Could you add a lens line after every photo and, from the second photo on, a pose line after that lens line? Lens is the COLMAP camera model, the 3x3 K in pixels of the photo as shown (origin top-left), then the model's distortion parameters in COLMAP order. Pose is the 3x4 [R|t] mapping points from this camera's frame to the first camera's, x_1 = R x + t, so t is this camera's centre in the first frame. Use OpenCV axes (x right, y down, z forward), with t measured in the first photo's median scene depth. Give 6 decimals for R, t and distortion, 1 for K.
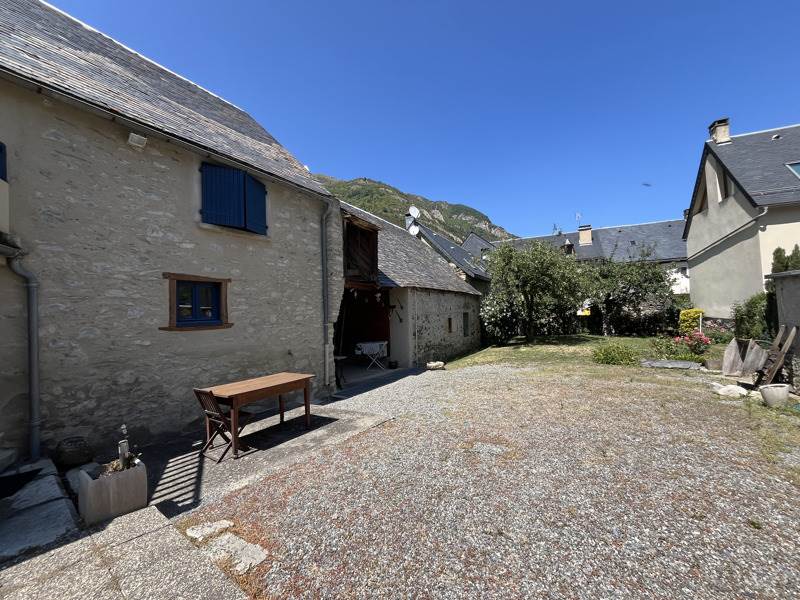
lens RADIAL K [[323.3, 0, 399.6], [0, 323.3, 298.3], [0, 0, 1]] dist [0.001162, 0.000050]
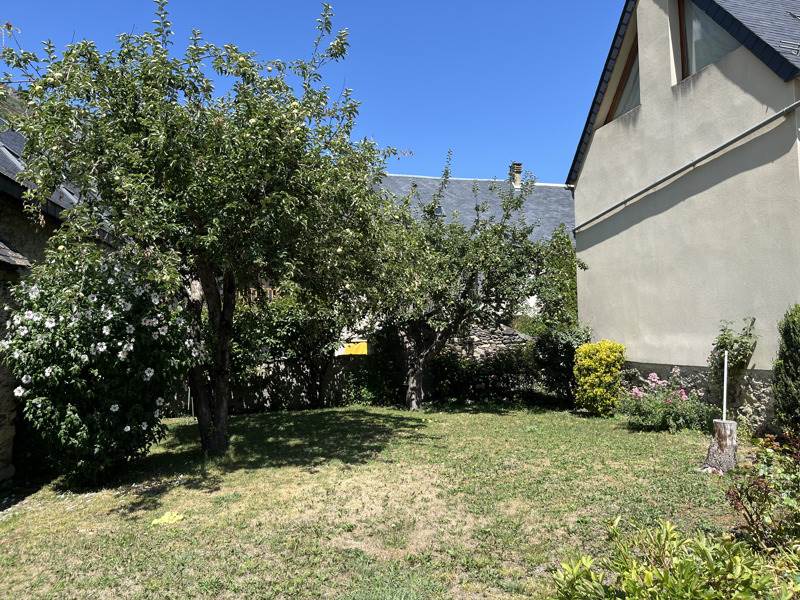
lens RADIAL K [[598.5, 0, 401.0], [0, 598.5, 297.4], [0, 0, 1]] dist [0.007039, 0.000148]
pose [[0.796156, 0.065397, 0.601547, 0.231117], [-0.040250, 0.997664, -0.055190, 0.028744], [-0.603751, 0.019728, 0.796929, 0.534015]]
